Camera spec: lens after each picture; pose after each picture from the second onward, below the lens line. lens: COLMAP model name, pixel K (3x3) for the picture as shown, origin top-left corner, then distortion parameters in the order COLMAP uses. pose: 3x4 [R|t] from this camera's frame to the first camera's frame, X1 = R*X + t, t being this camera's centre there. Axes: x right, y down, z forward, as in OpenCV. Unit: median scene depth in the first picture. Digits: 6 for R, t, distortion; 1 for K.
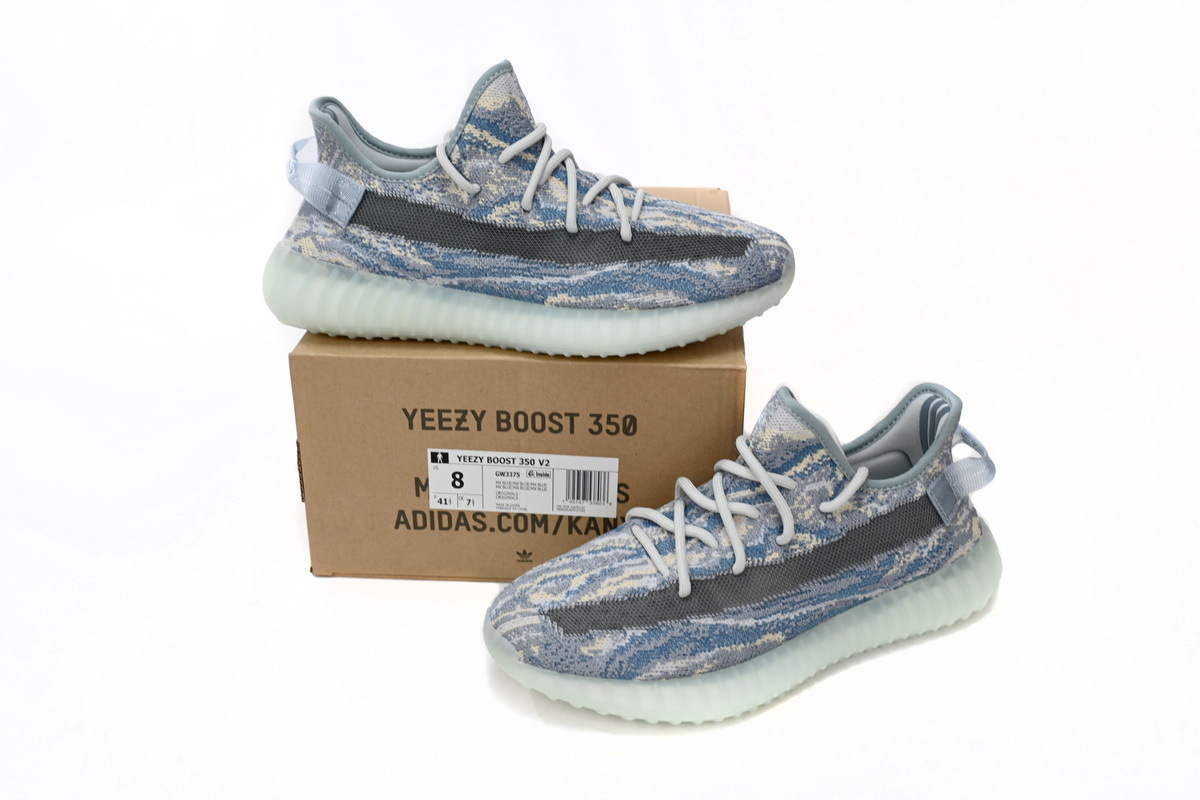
lens RADIAL K [[1247.6, 0, 596.8], [0, 1247.6, 403.7], [0, 0, 1]] dist [-0.010931, 0.000000]
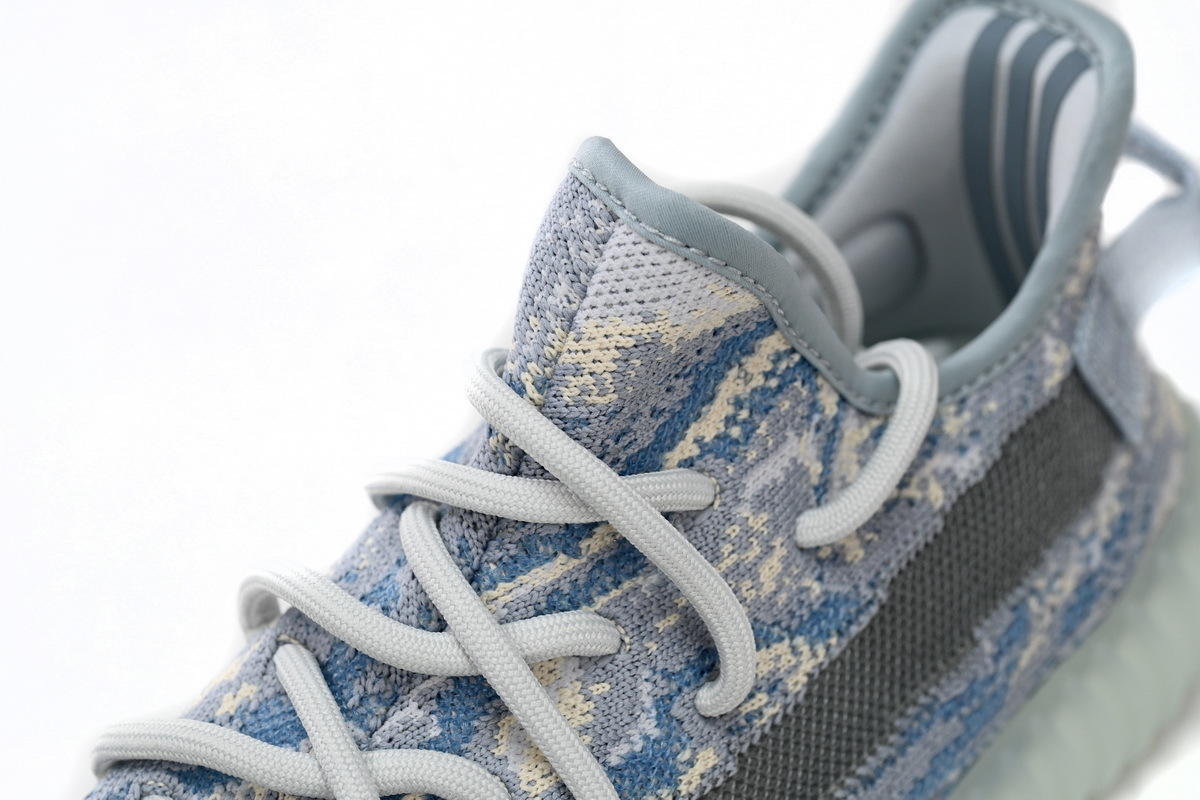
lens RADIAL K [[2779.8, 0, 604.4], [0, 2779.8, 389.9], [0, 0, 1]] dist [-0.028155, 0.000000]
pose [[0.888082, -0.278349, 0.365831, -0.074366], [0.195589, 0.949004, 0.247260, -0.107405], [-0.415999, -0.148035, 0.897235, 0.474138]]
